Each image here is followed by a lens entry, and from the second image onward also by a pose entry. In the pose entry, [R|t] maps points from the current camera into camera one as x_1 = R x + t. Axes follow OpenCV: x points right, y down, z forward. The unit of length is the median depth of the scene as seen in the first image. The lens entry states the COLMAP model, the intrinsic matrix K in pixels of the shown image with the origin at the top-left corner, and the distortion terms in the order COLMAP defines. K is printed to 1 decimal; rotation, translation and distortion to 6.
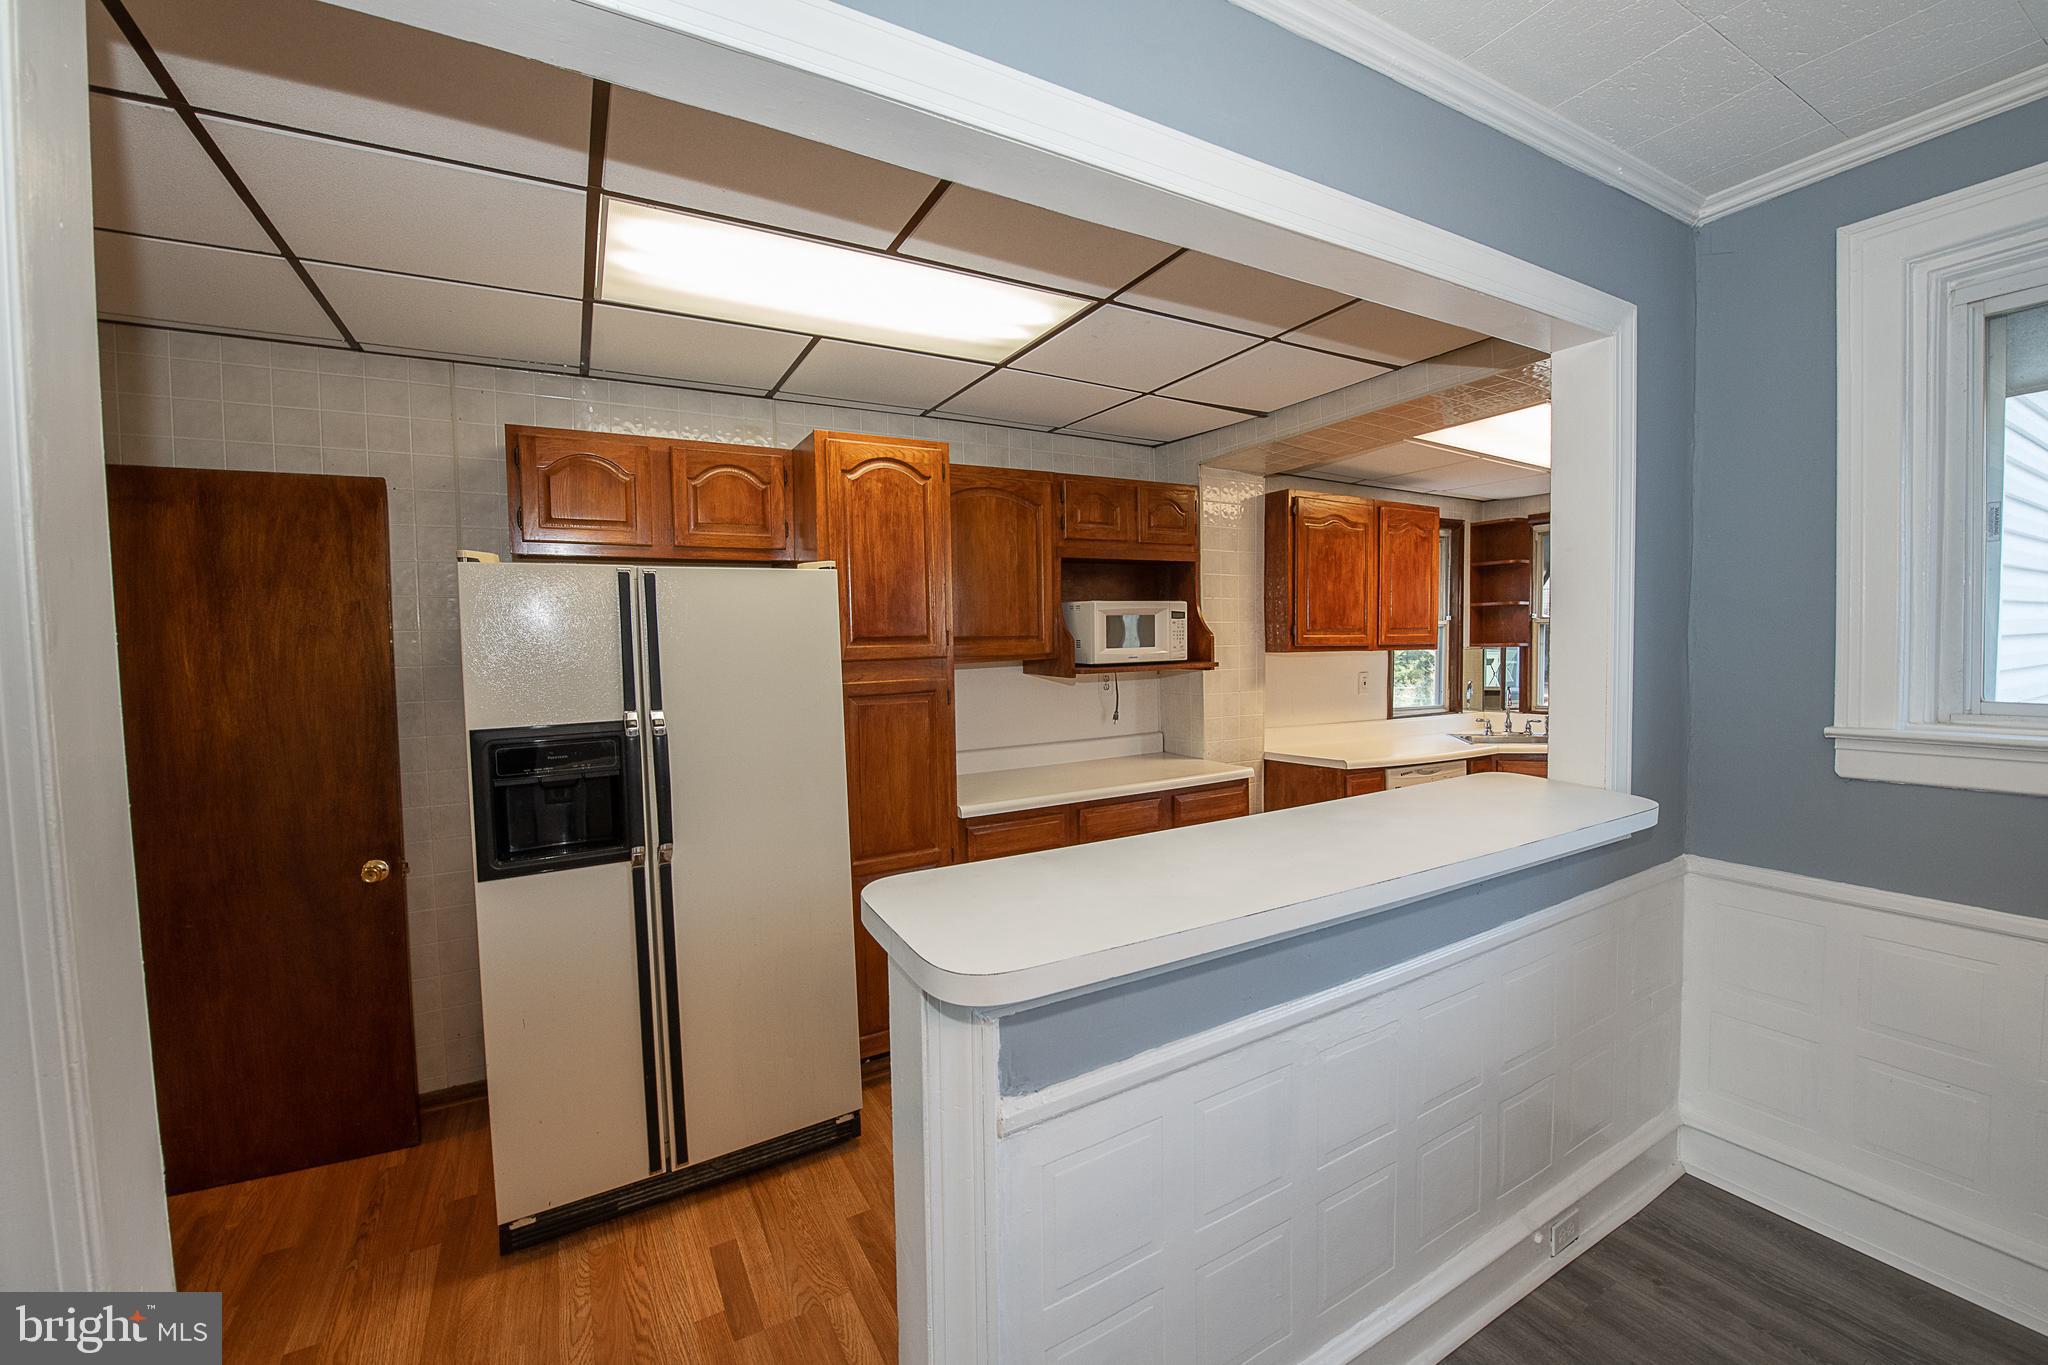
lens RADIAL K [[813.0, 0, 1031.9], [0, 813.0, 674.0], [0, 0, 1]] dist [-0.020797, -0.001006]
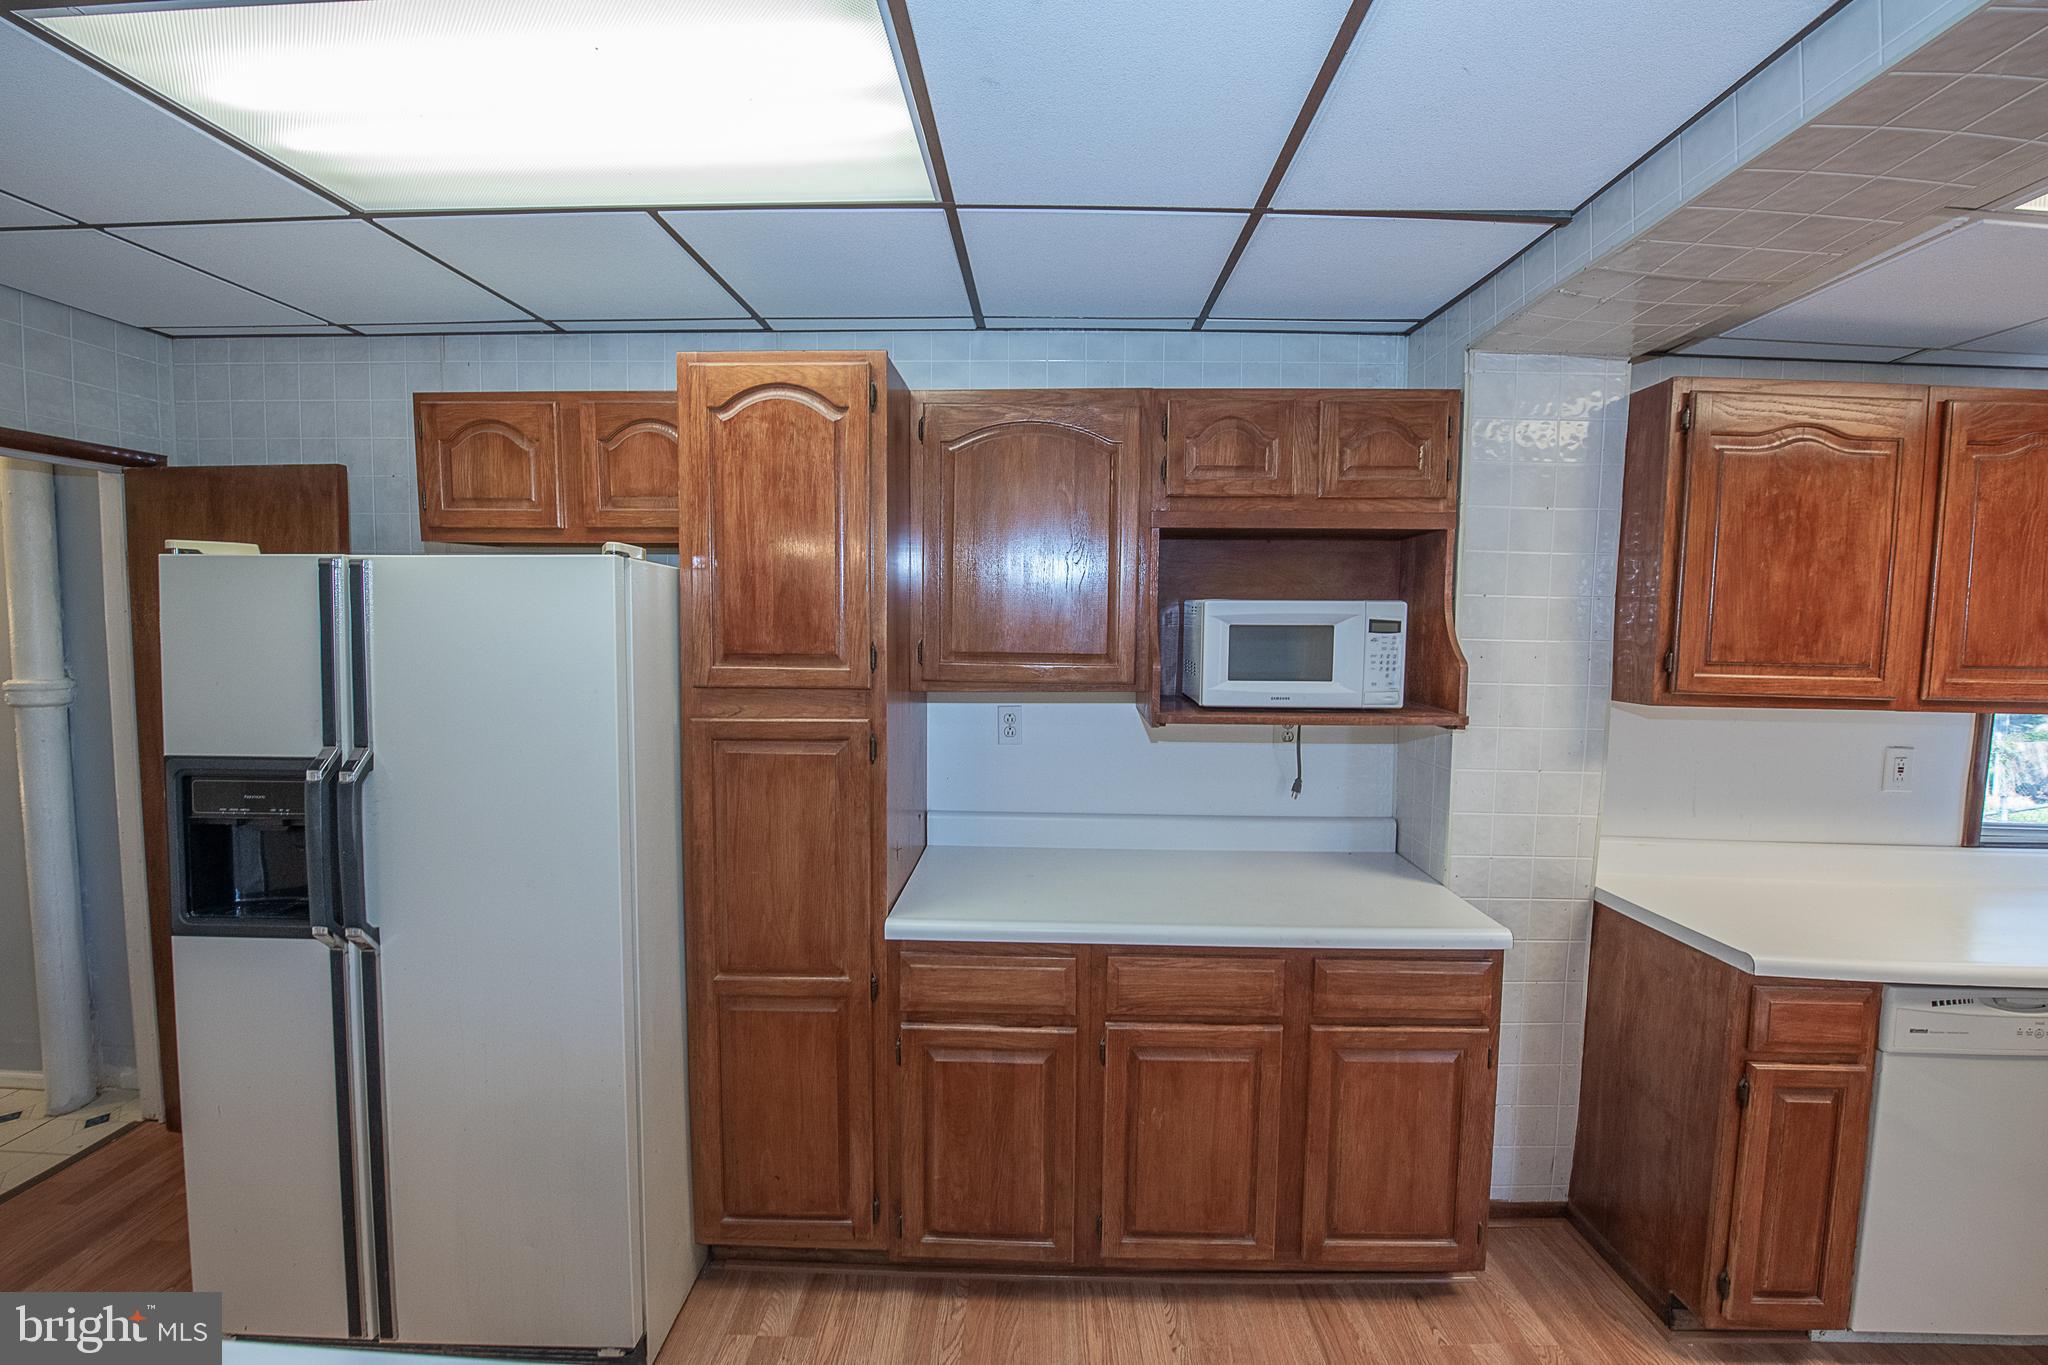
lens RADIAL K [[813.0, 0, 1027.2], [0, 813.0, 671.9], [0, 0, 1]] dist [-0.020797, -0.001006]
pose [[0.854666, 0.061536, -0.515519, 0.274622], [-0.051029, 0.998100, 0.034541, -0.051319], [0.516665, -0.003215, 0.856182, 0.426760]]
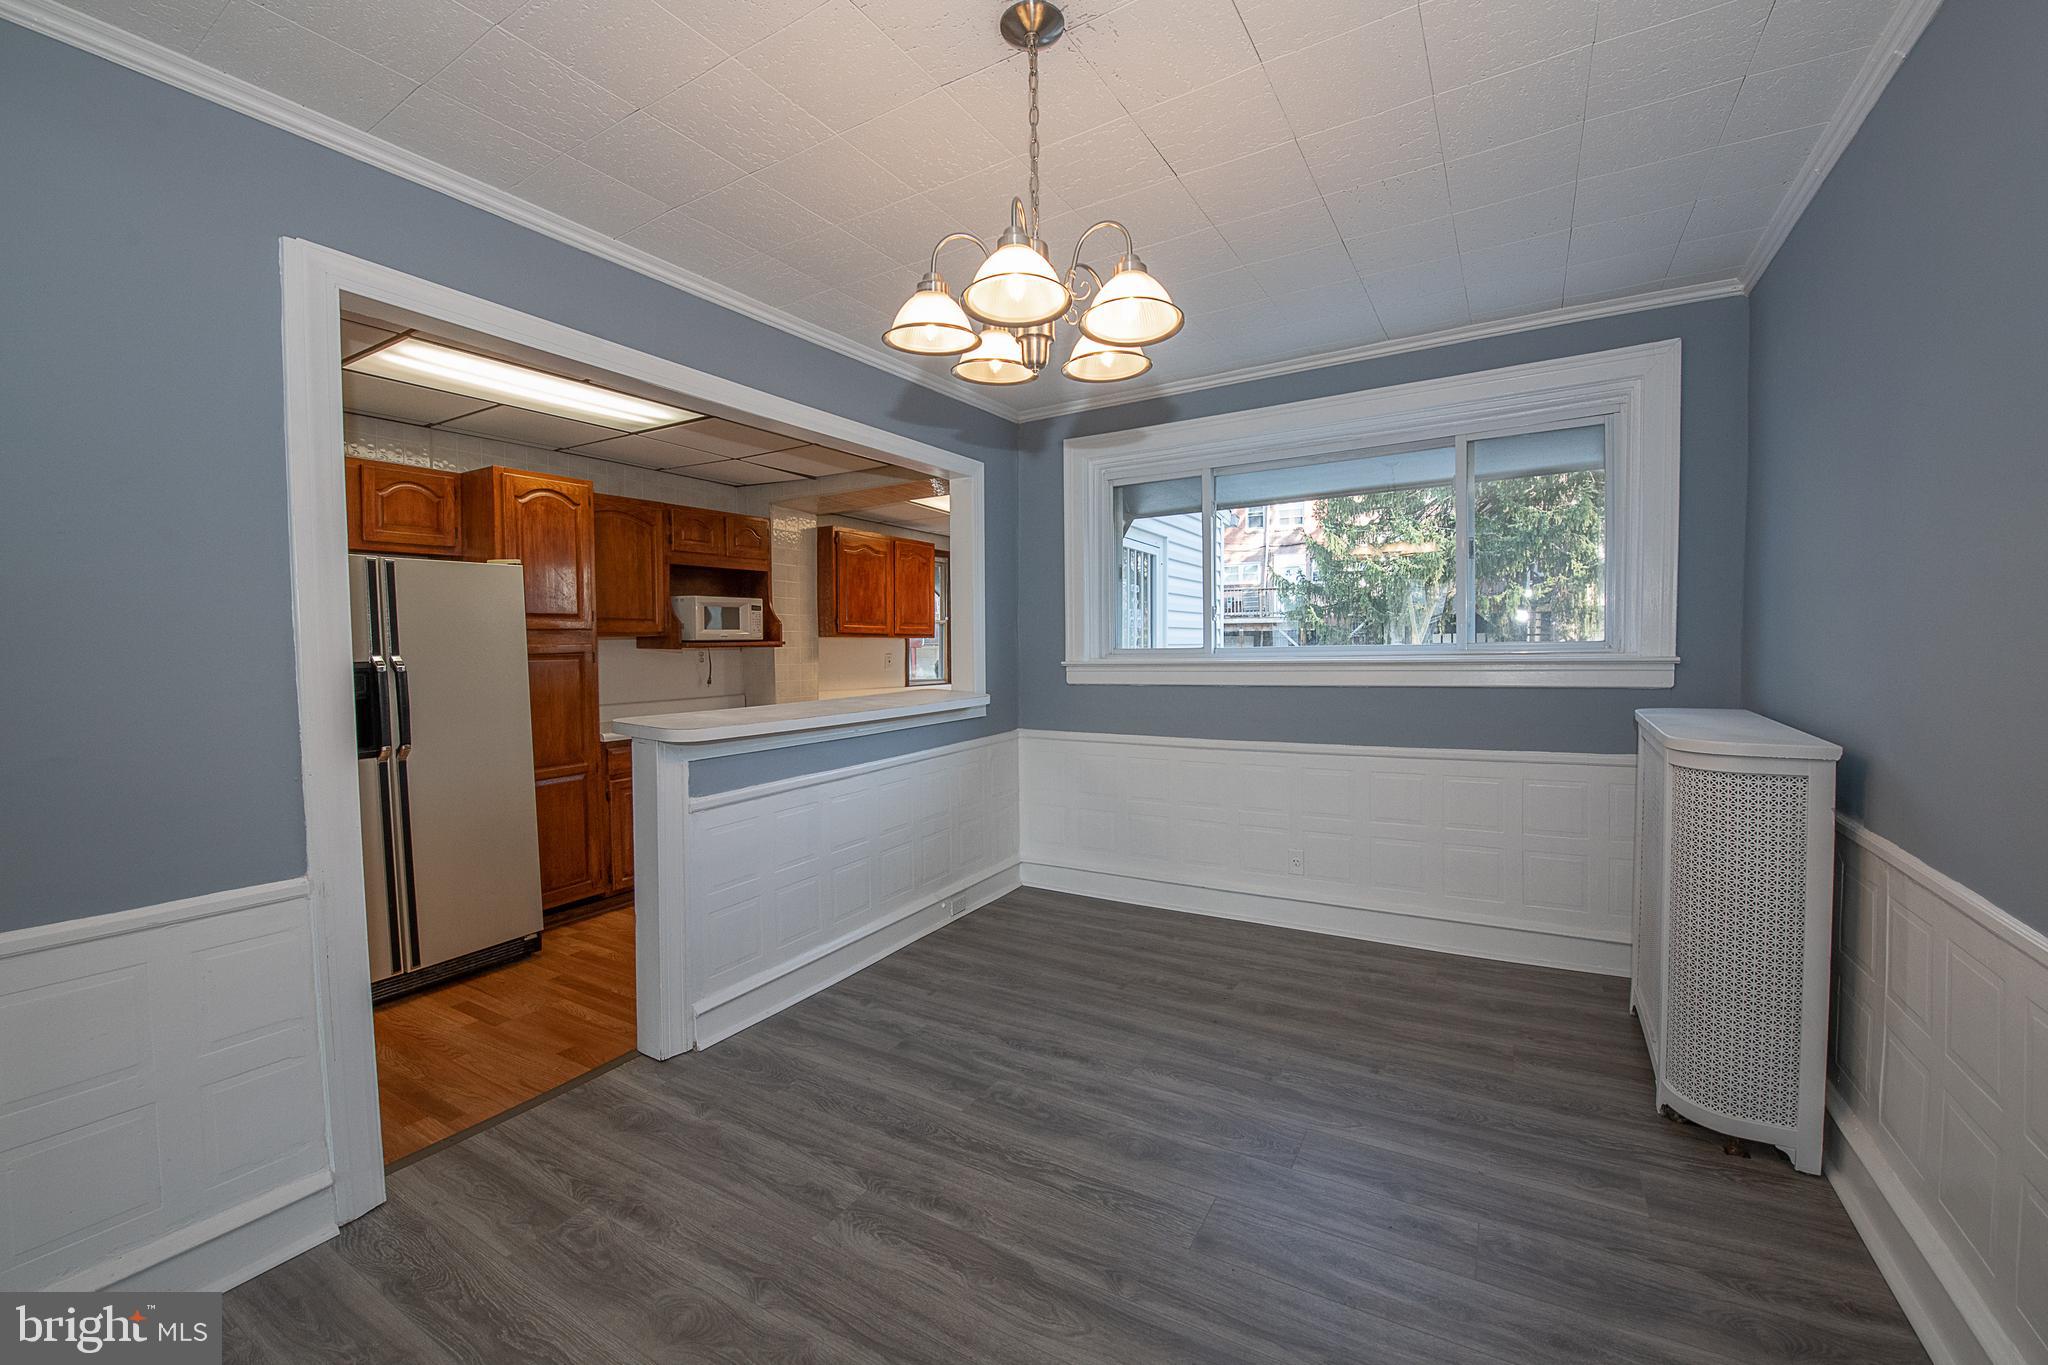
lens RADIAL K [[813.0, 0, 1037.7], [0, 813.0, 672.3], [0, 0, 1]] dist [-0.020797, -0.001006]
pose [[0.866475, -0.007106, 0.499170, -0.112141], [0.013449, 0.999868, -0.009111, 0.065142], [-0.499039, 0.014608, 0.866456, -0.523983]]
